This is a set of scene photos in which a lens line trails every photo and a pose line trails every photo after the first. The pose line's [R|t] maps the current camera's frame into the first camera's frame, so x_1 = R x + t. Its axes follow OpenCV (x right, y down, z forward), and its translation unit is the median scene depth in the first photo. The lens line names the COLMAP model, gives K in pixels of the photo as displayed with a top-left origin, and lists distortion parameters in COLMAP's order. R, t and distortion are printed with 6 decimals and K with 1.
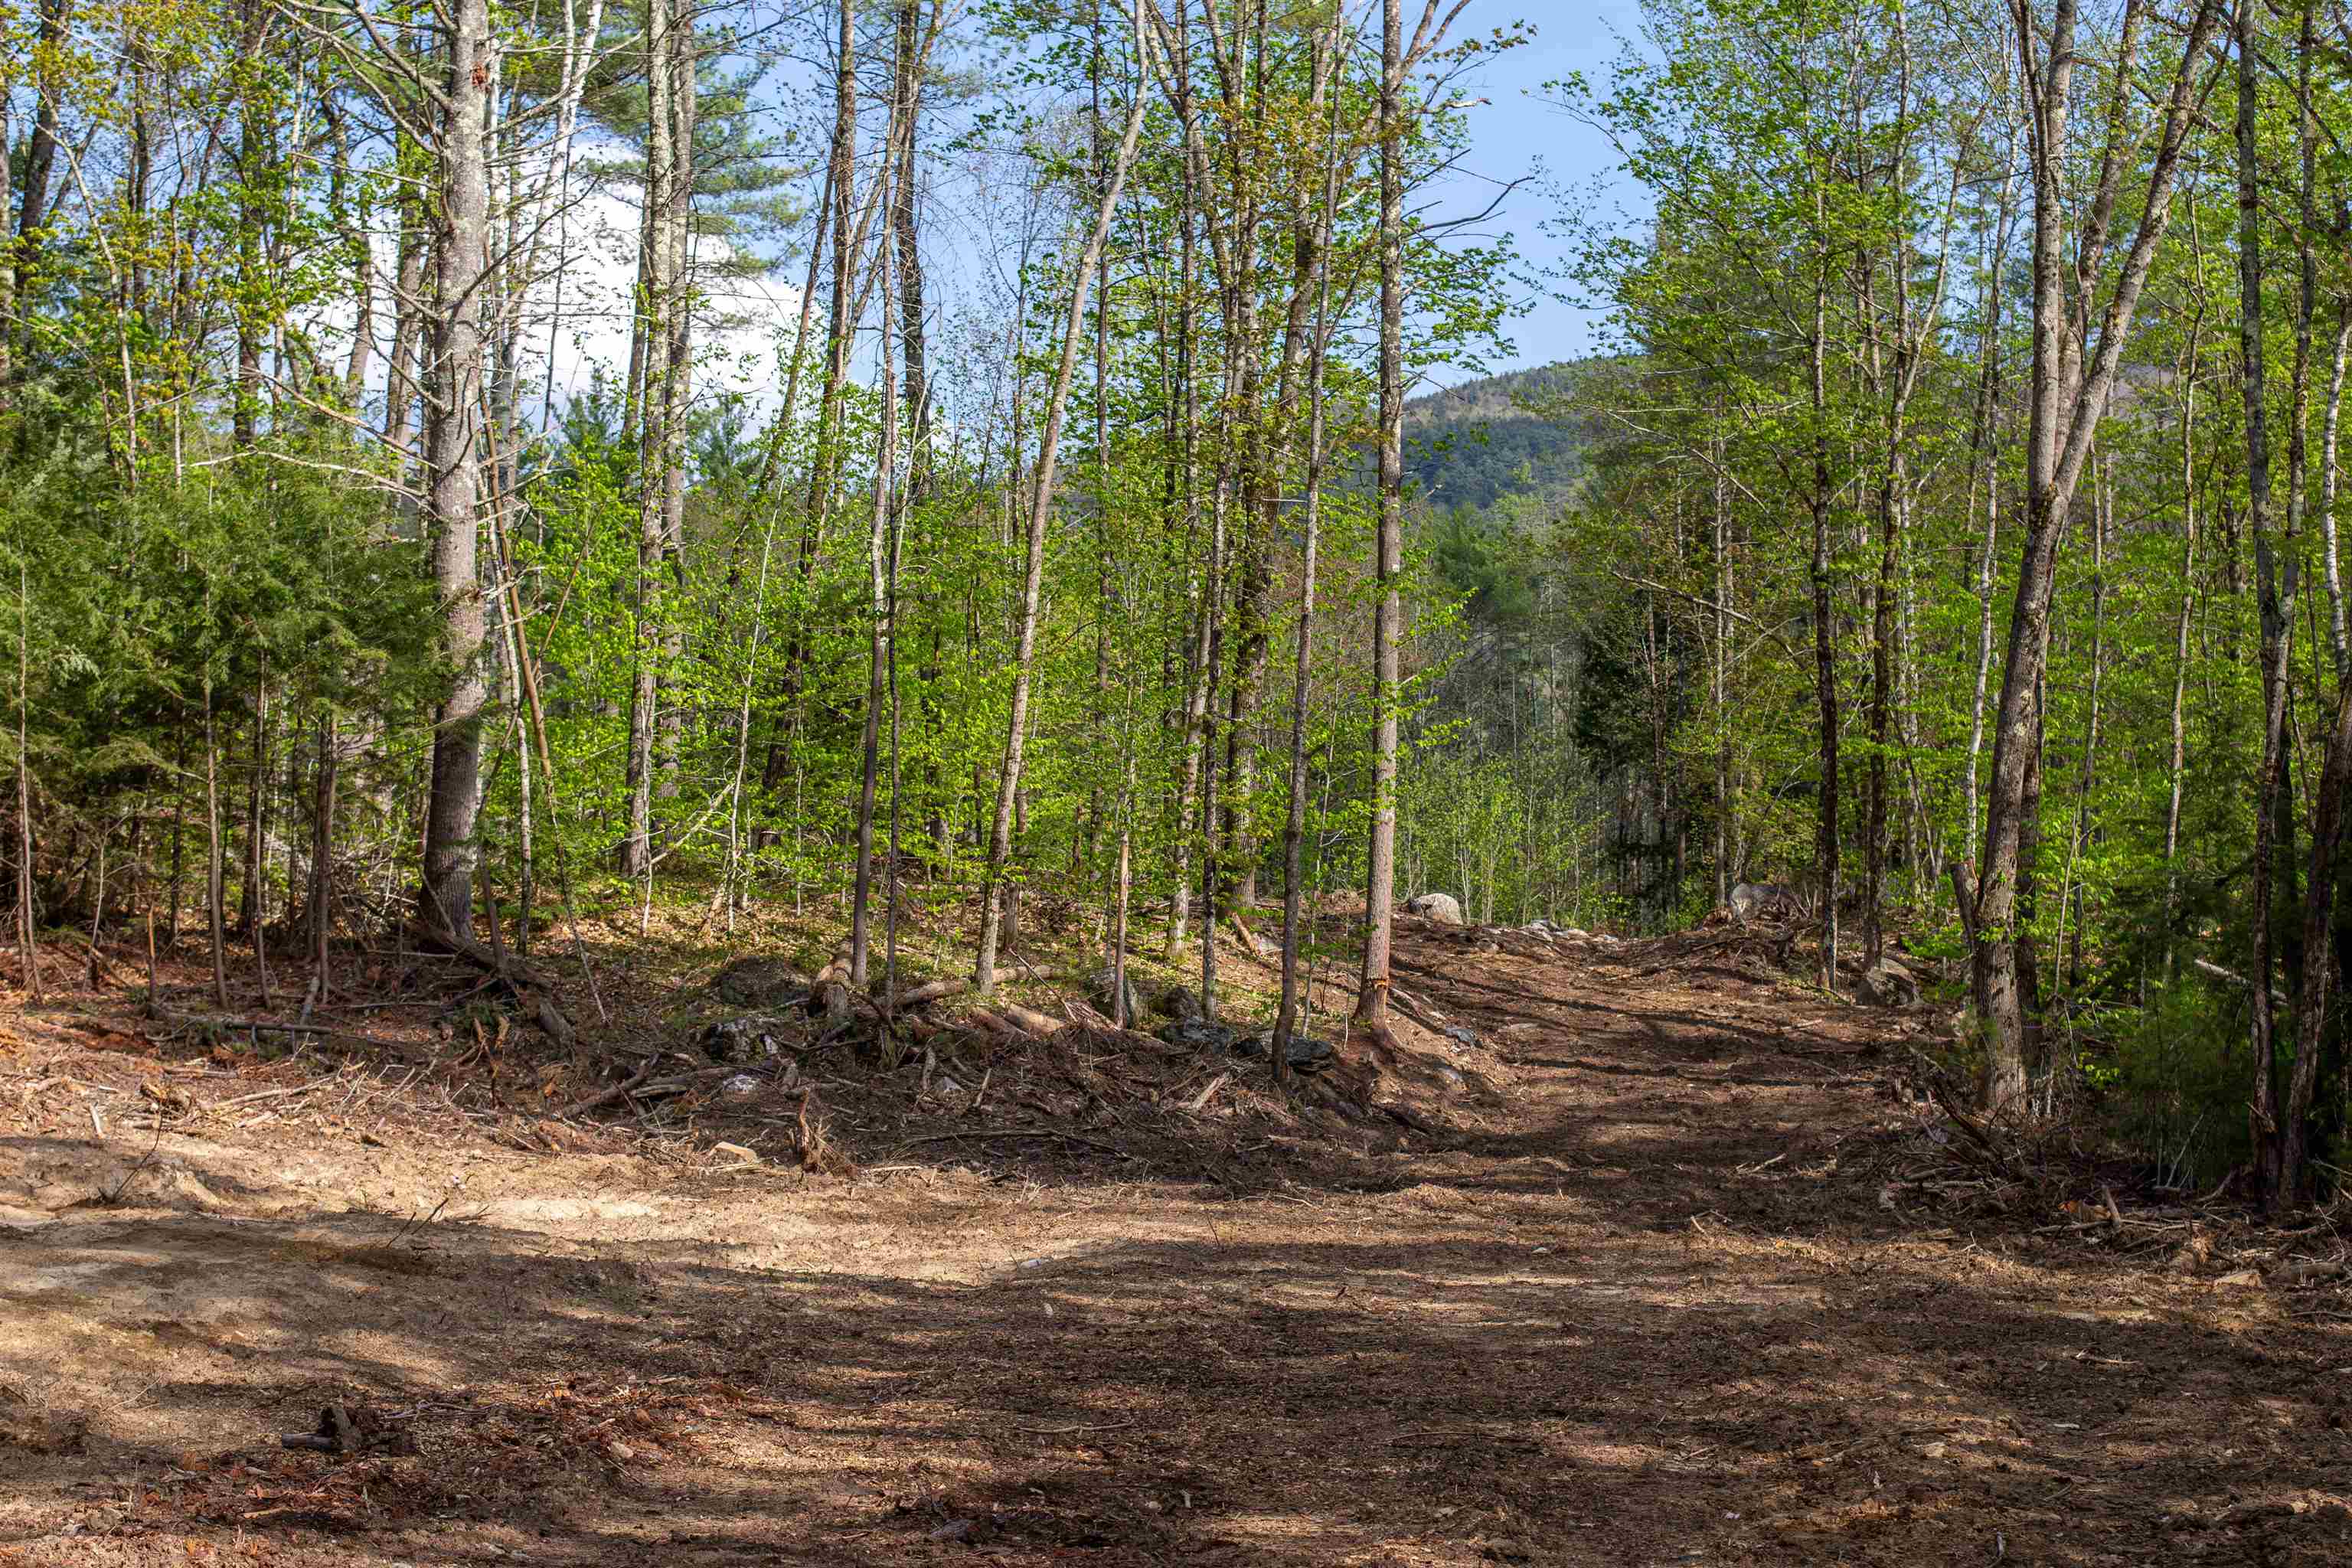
lens RADIAL K [[4904.5, 0, 1182.2], [0, 4904.5, 788.4], [0, 0, 1]] dist [-0.057503, 0.000000]
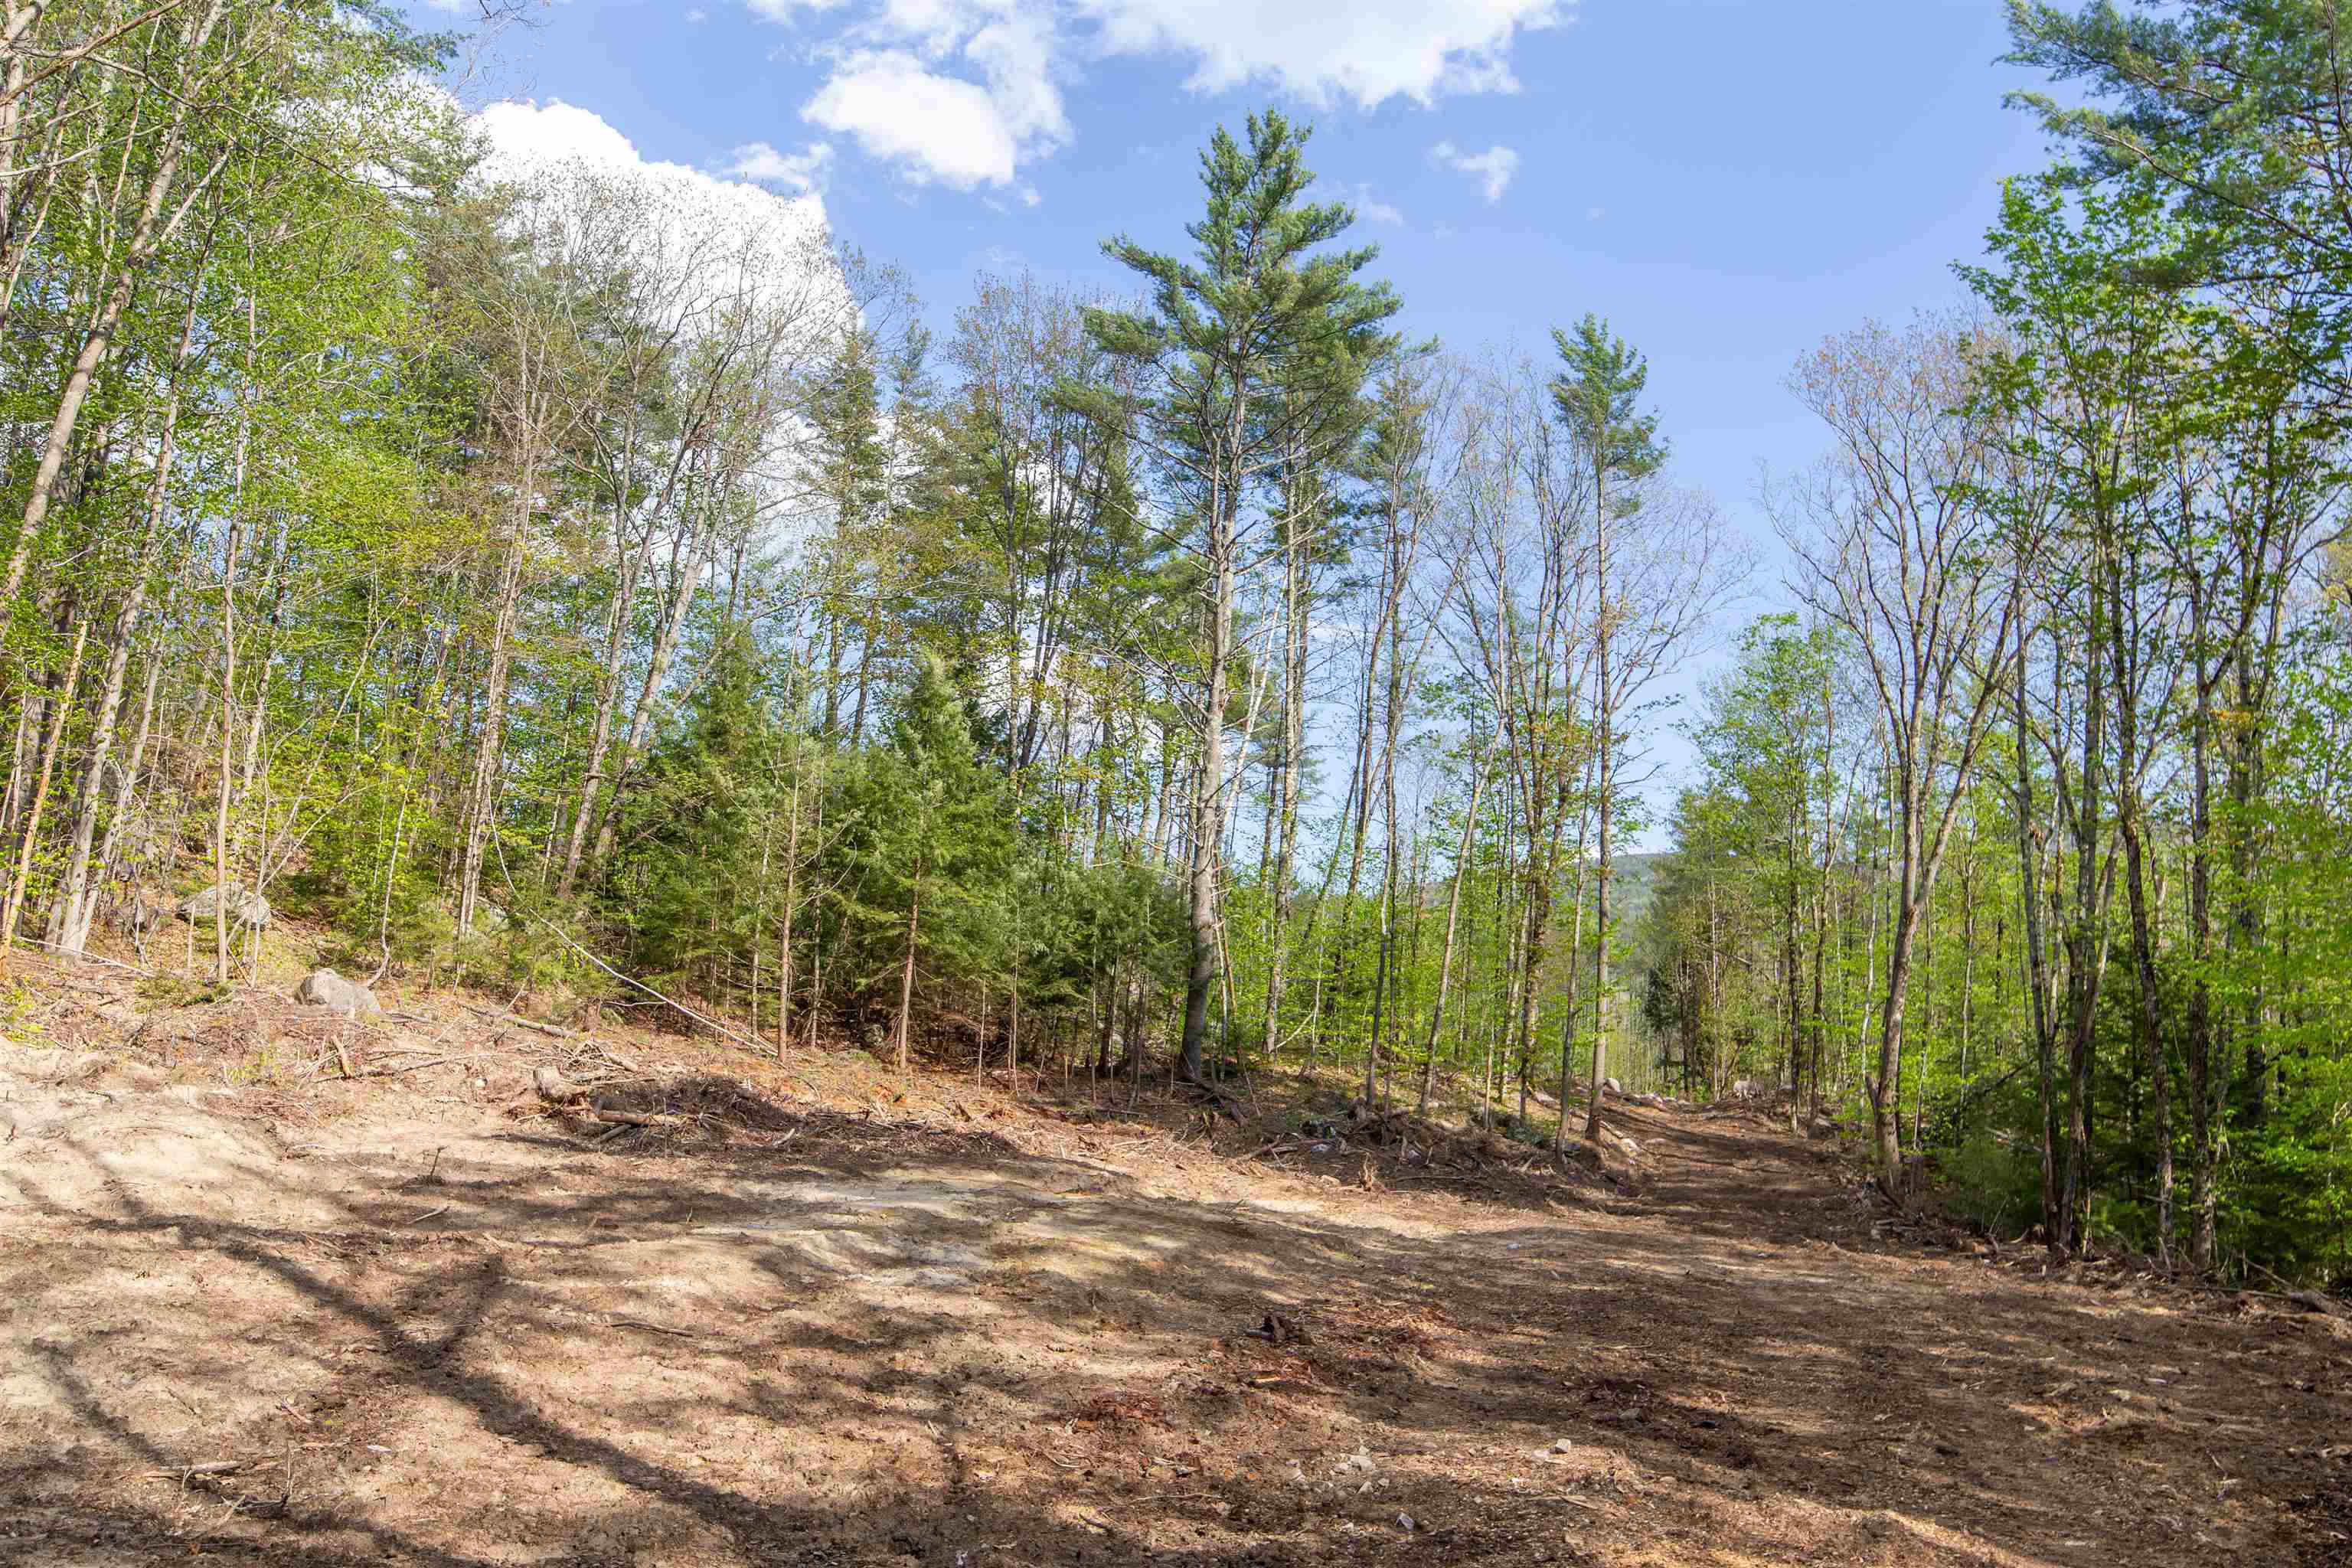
lens RADIAL K [[1932.6, 0, 1163.1], [0, 1932.6, 797.6], [0, 0, 1]] dist [0.044530, 0.025921]
pose [[0.991573, 0.028538, -0.126365, -0.051537], [-0.043181, 0.992460, -0.114707, 0.005686], [0.122138, 0.119197, 0.985330, 0.090358]]
